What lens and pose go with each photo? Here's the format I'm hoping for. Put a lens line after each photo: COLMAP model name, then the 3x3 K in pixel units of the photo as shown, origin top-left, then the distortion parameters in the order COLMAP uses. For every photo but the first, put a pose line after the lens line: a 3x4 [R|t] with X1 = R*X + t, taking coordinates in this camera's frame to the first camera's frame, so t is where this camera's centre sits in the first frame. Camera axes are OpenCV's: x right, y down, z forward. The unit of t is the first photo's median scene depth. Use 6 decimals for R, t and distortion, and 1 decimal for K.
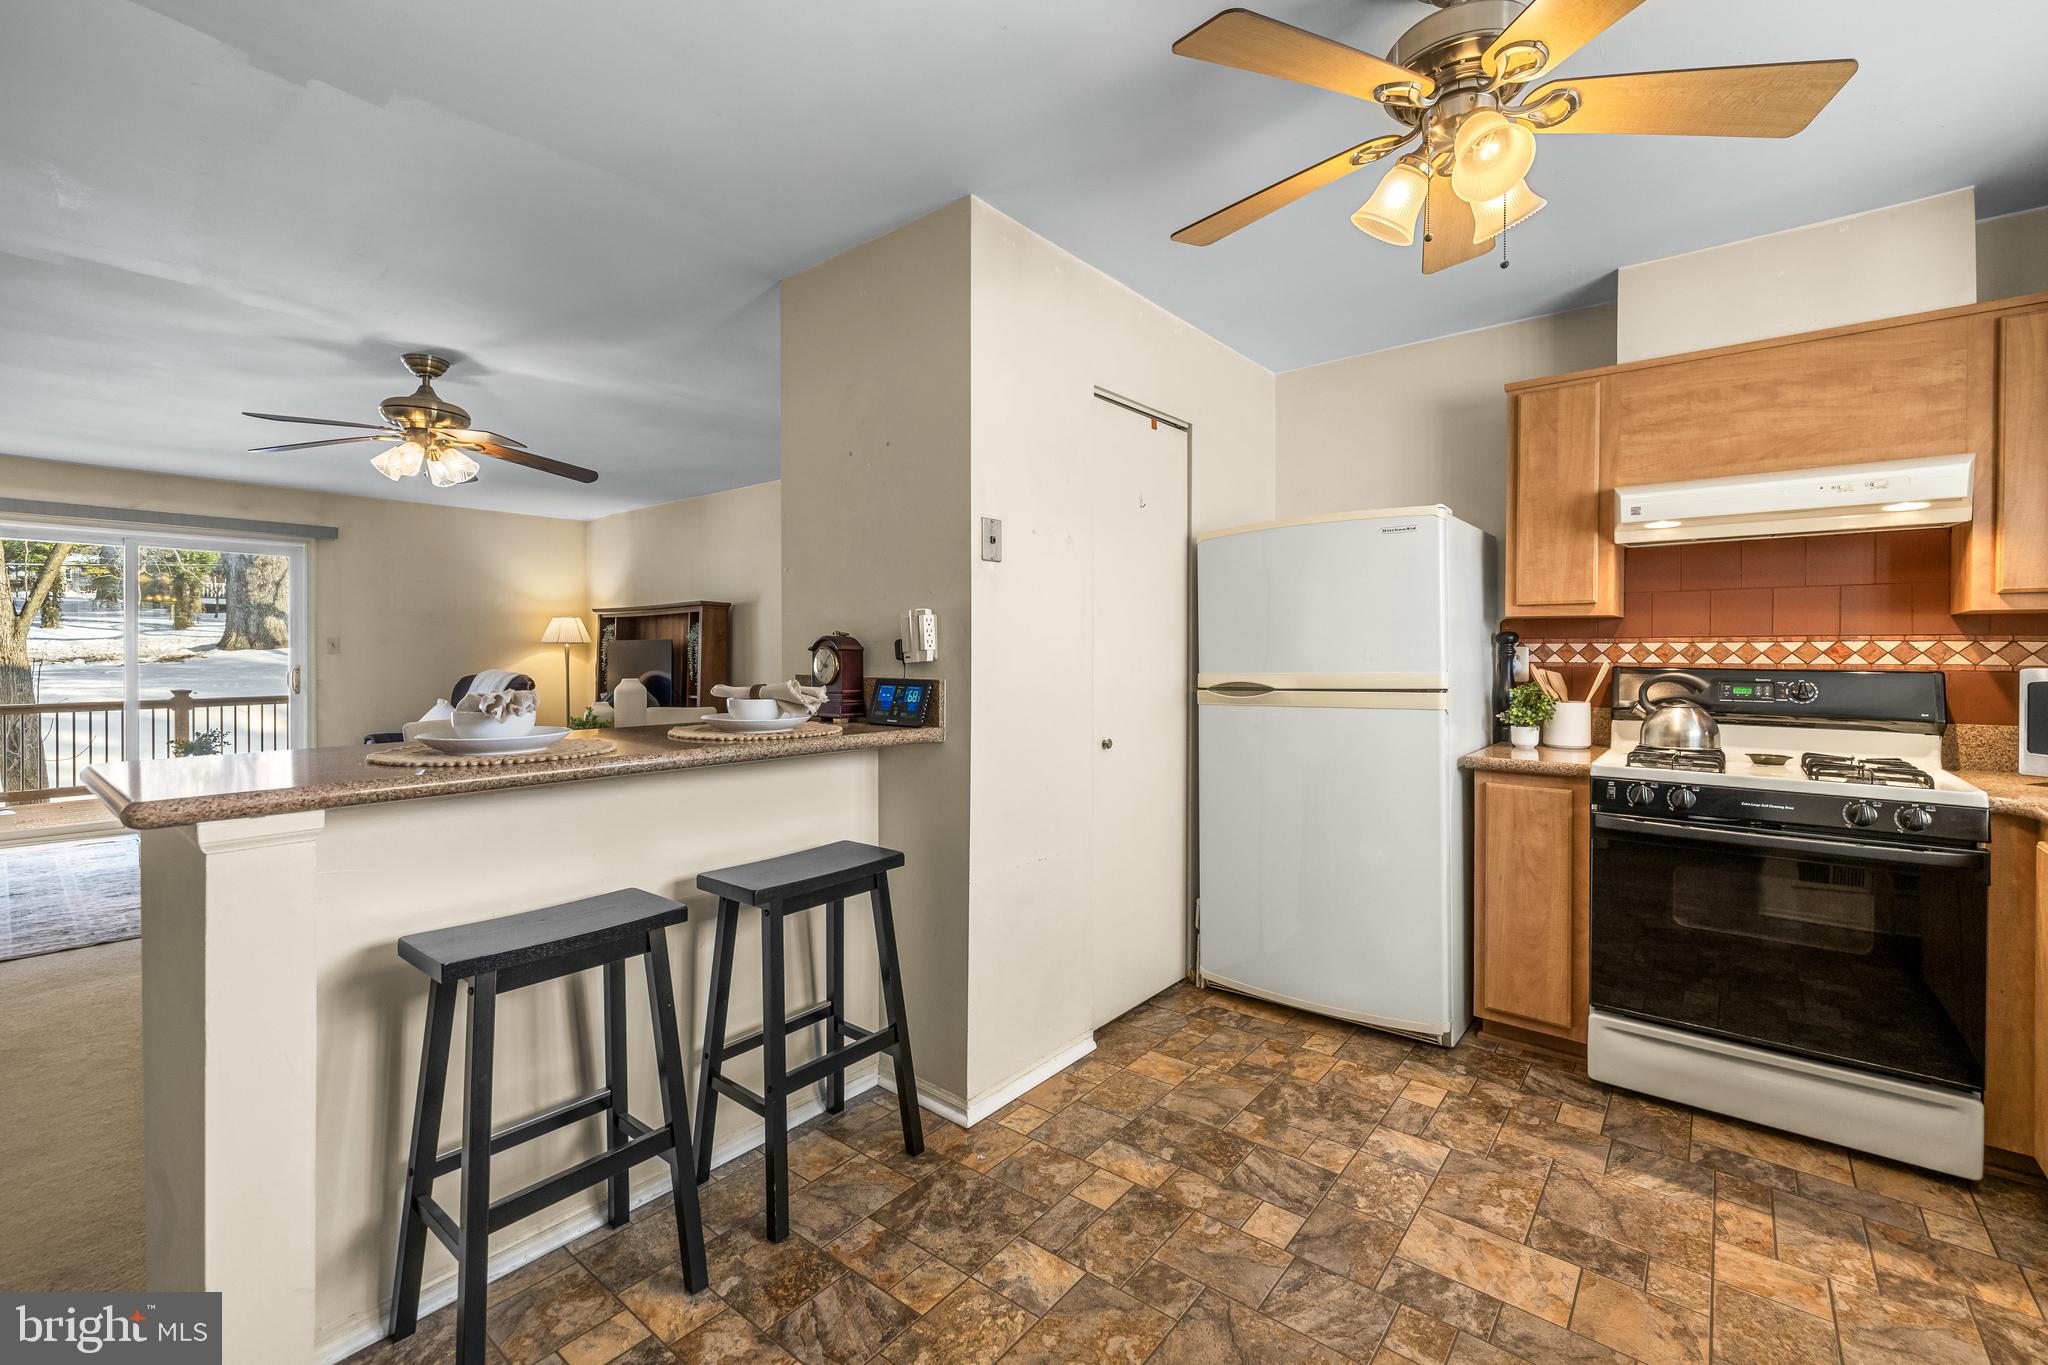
lens RADIAL K [[861.7, 0, 1028.1], [0, 861.7, 676.6], [0, 0, 1]] dist [0.000947, 0.001194]
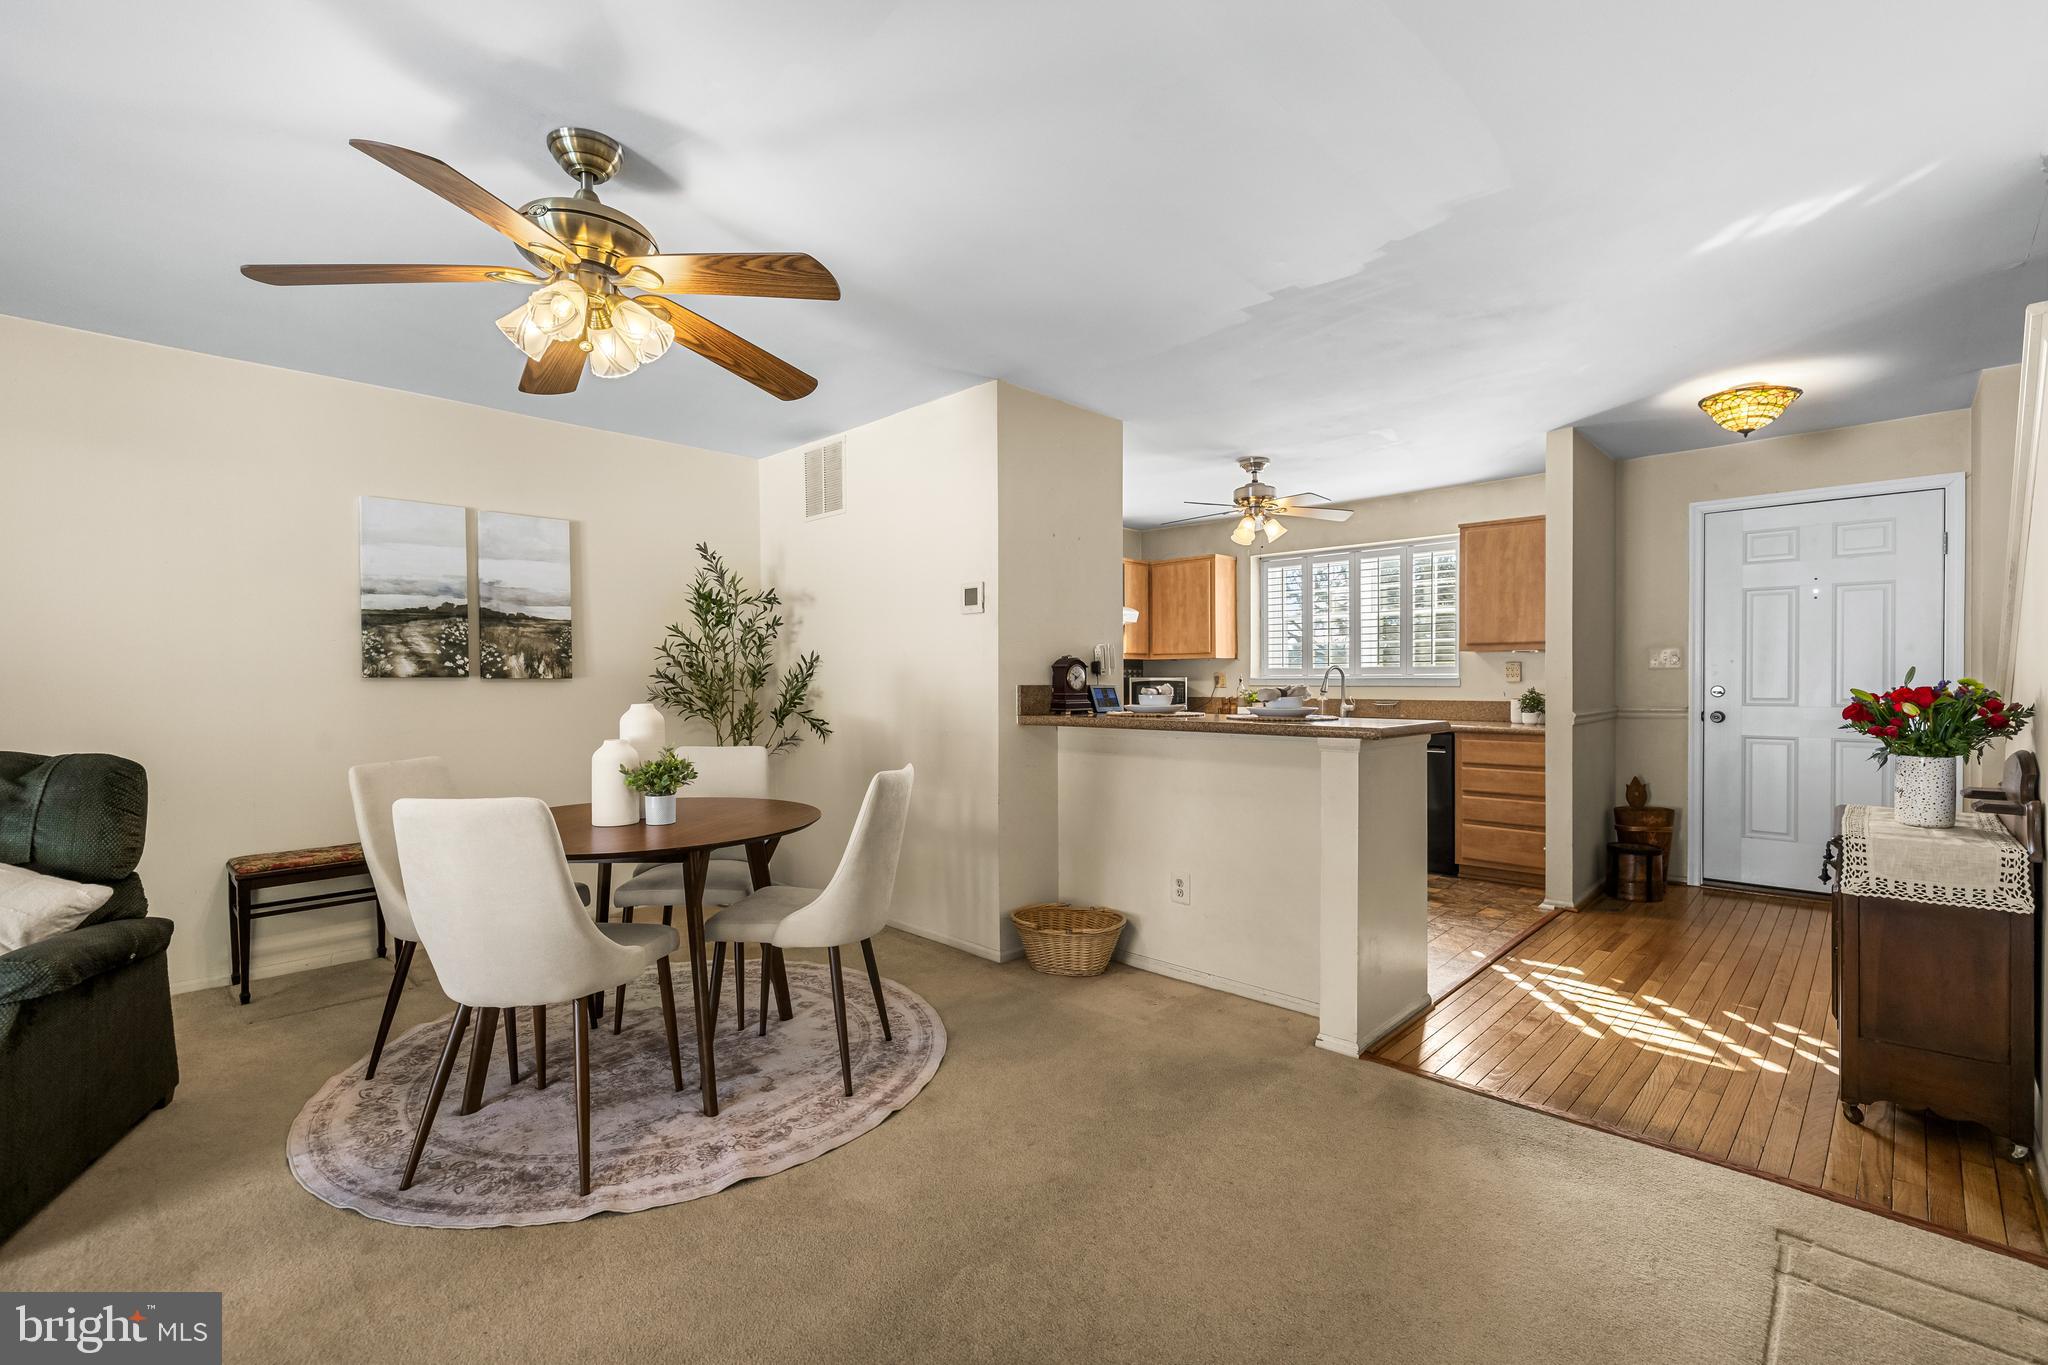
lens RADIAL K [[861.7, 0, 1022.2], [0, 861.7, 691.3], [0, 0, 1]] dist [0.000947, 0.001194]
pose [[0.106937, -0.015594, 0.994143, -1.189373], [0.033093, 0.999379, 0.012116, -0.006665], [-0.993715, 0.031604, 0.107387, 0.640608]]
